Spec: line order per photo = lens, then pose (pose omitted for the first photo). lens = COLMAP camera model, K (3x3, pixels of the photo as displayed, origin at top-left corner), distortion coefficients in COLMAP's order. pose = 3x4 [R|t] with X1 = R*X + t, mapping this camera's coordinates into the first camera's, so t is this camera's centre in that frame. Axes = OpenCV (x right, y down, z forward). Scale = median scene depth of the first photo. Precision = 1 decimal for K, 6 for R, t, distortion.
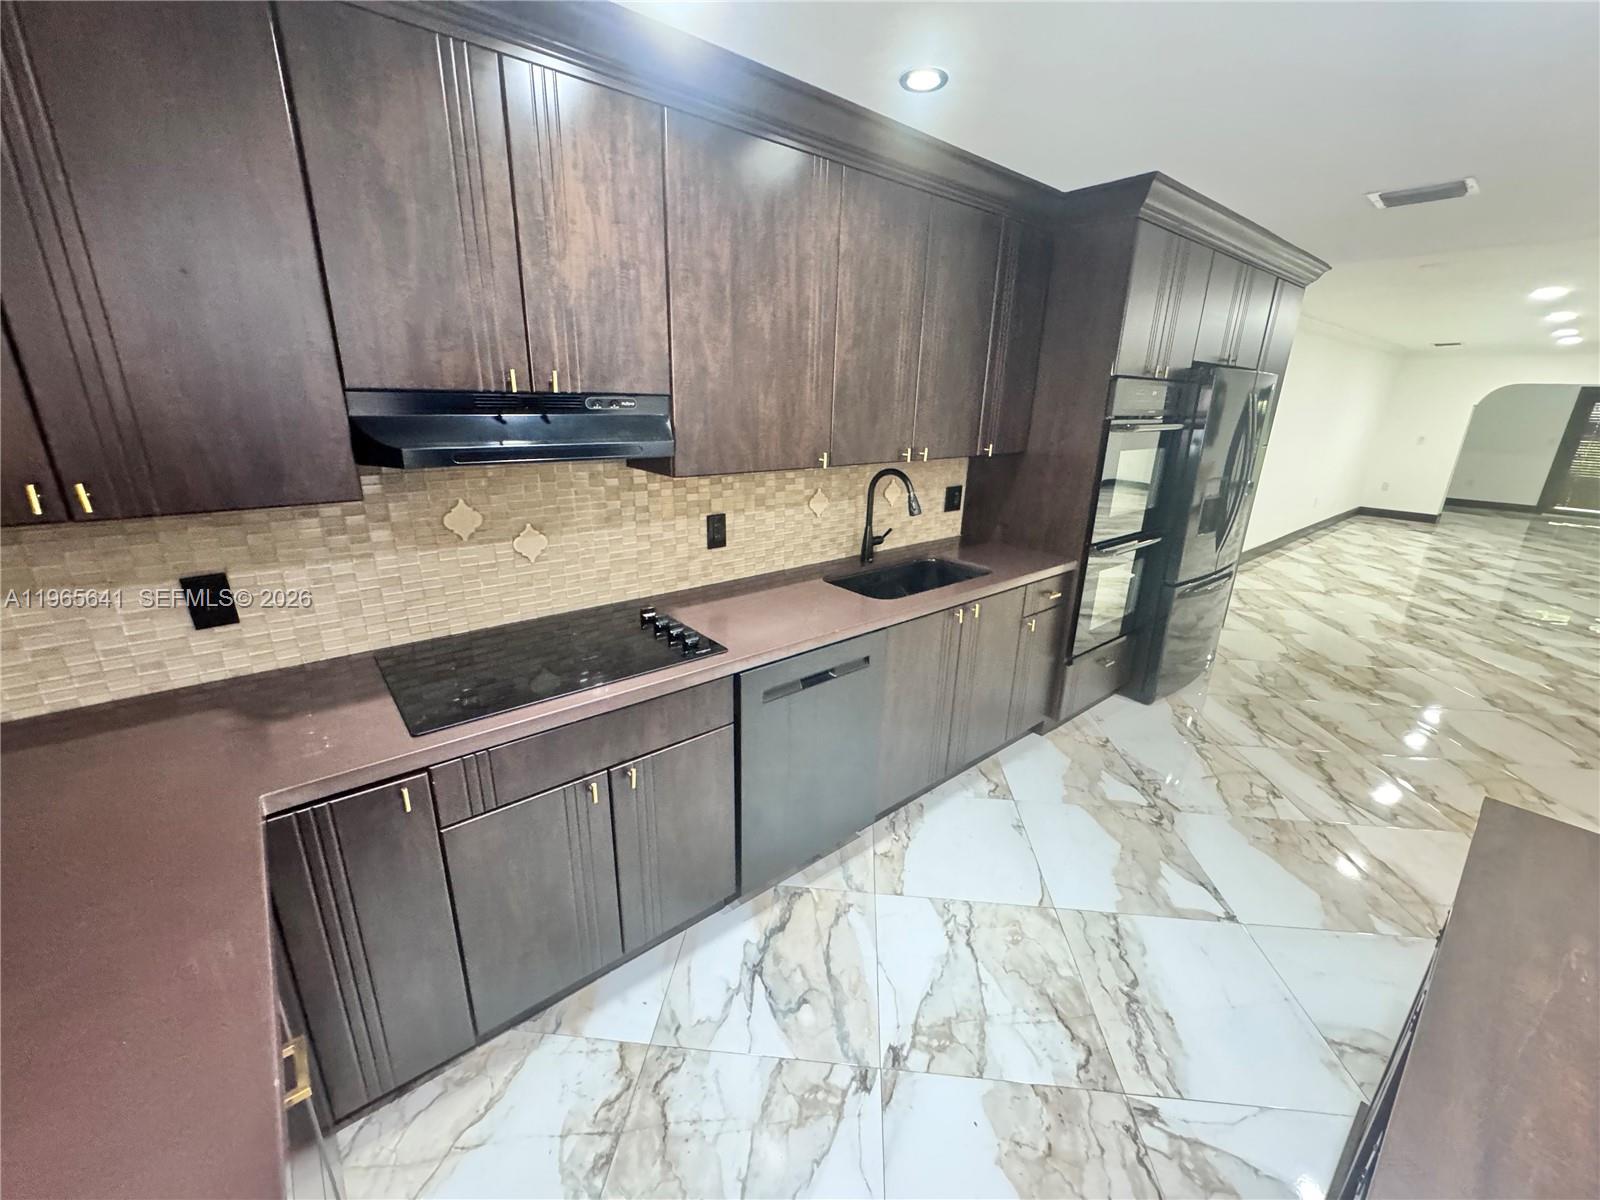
lens RADIAL K [[637.8, 0, 800.1], [0, 637.8, 600.8], [0, 0, 1]] dist [-0.002458, 0.000094]
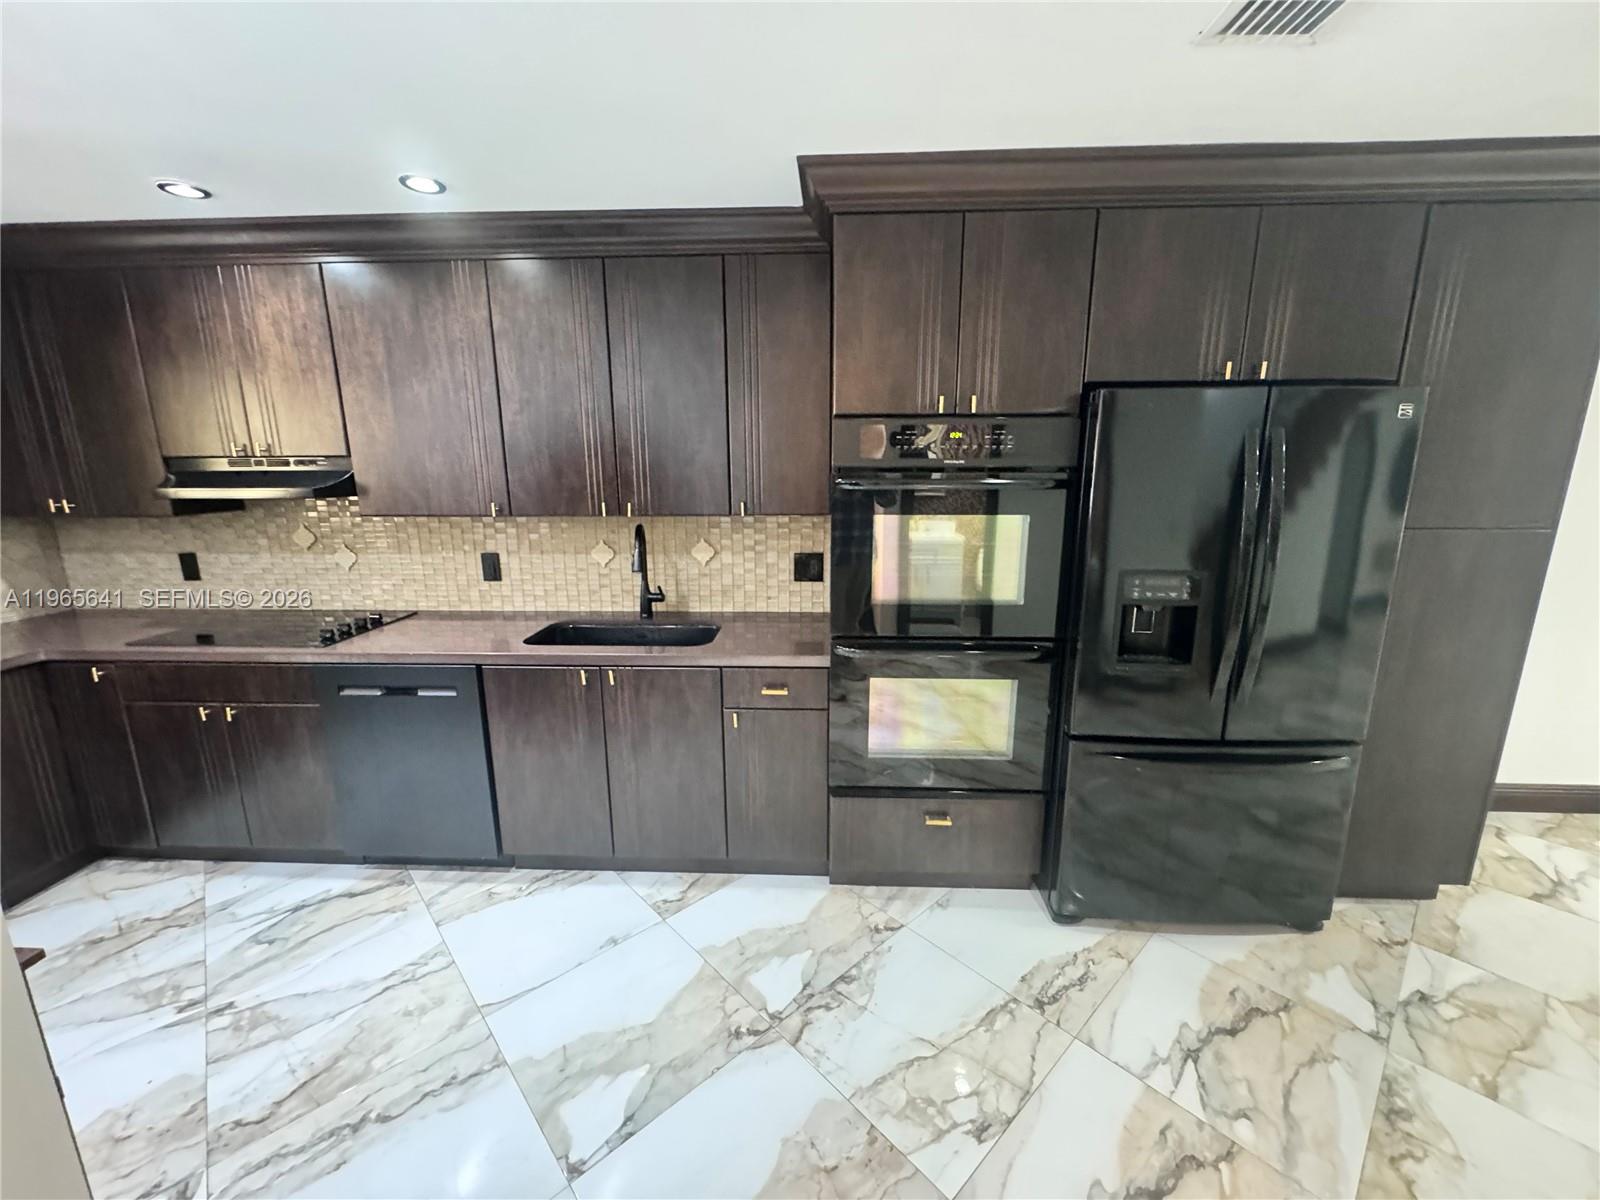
lens RADIAL K [[637.8, 0, 800.8], [0, 637.8, 601.2], [0, 0, 1]] dist [-0.002458, 0.000094]
pose [[0.738371, 0.118056, -0.663981, 1.359339], [-0.189177, 0.981287, -0.035899, -0.139070], [0.647317, 0.152117, 0.746887, 0.603011]]
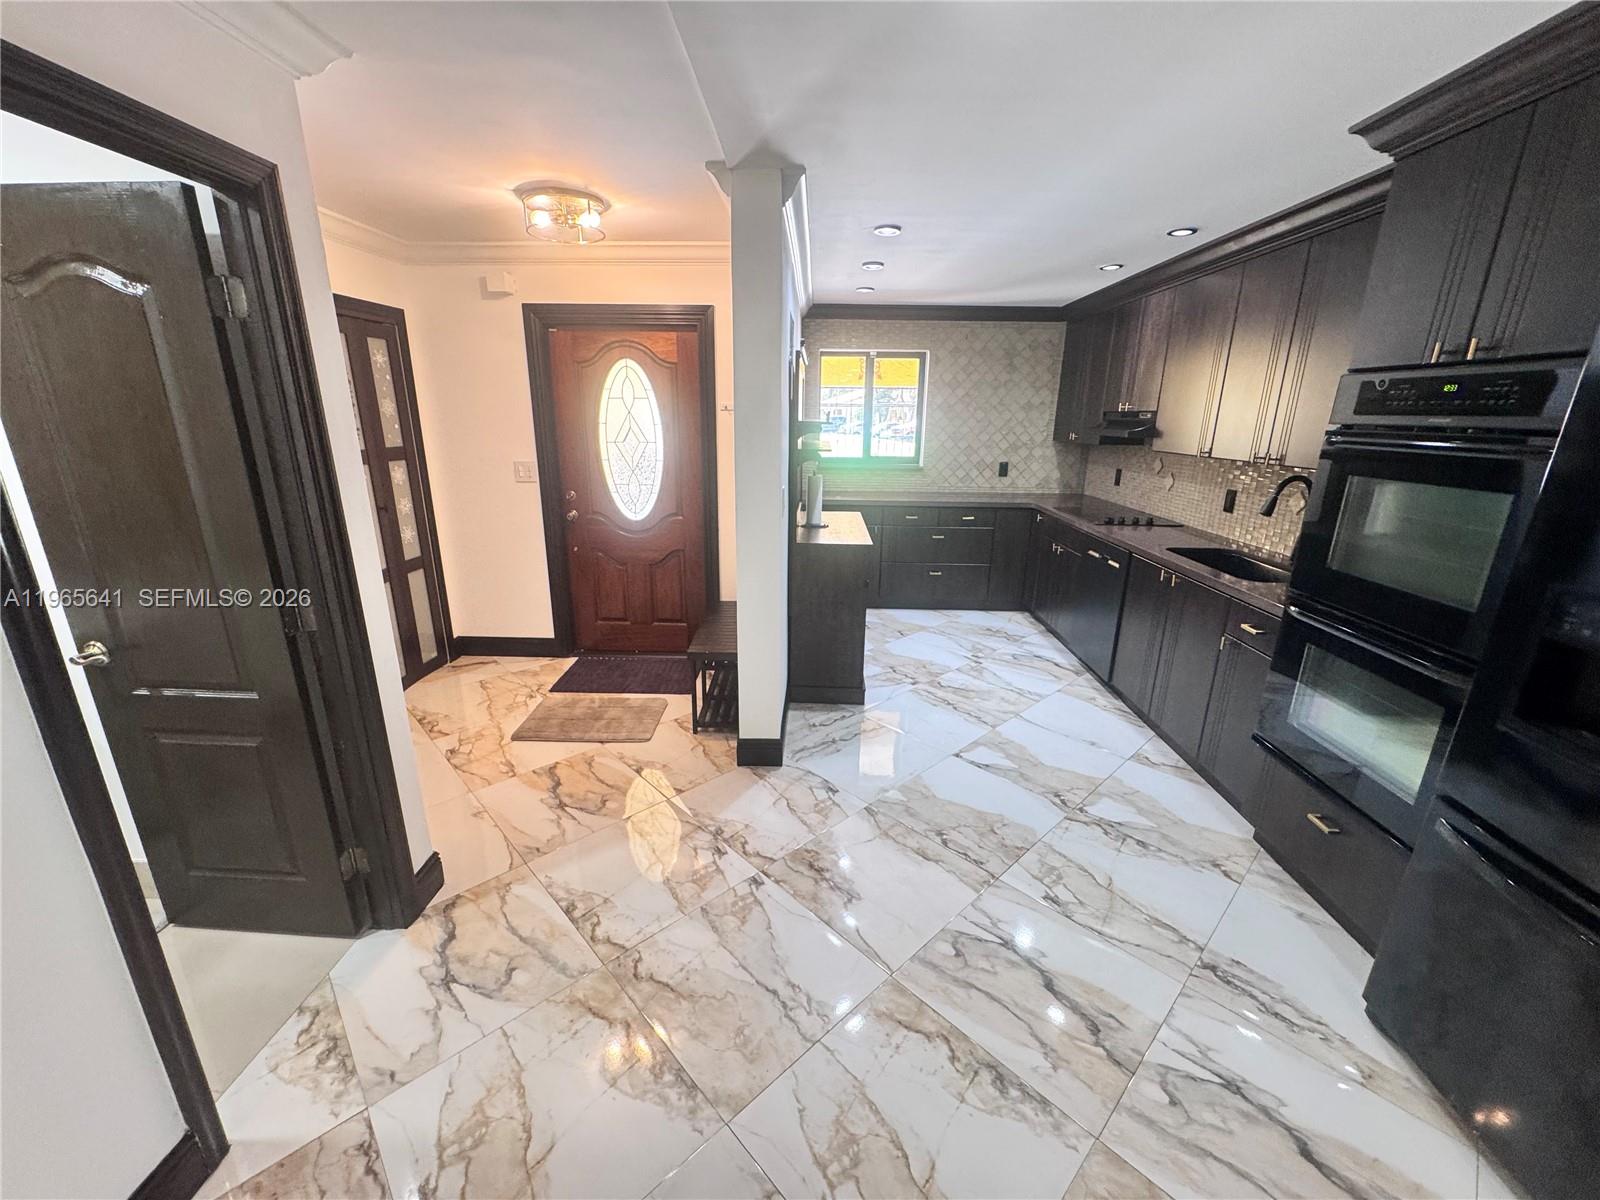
lens RADIAL K [[637.8, 0, 799.1], [0, 637.8, 598.0], [0, 0, 1]] dist [-0.002458, 0.000094]
pose [[-0.665056, 0.176621, -0.725607, 2.087043], [-0.259112, 0.856696, 0.446018, -0.397129], [0.700401, 0.484641, -0.523986, 1.461598]]
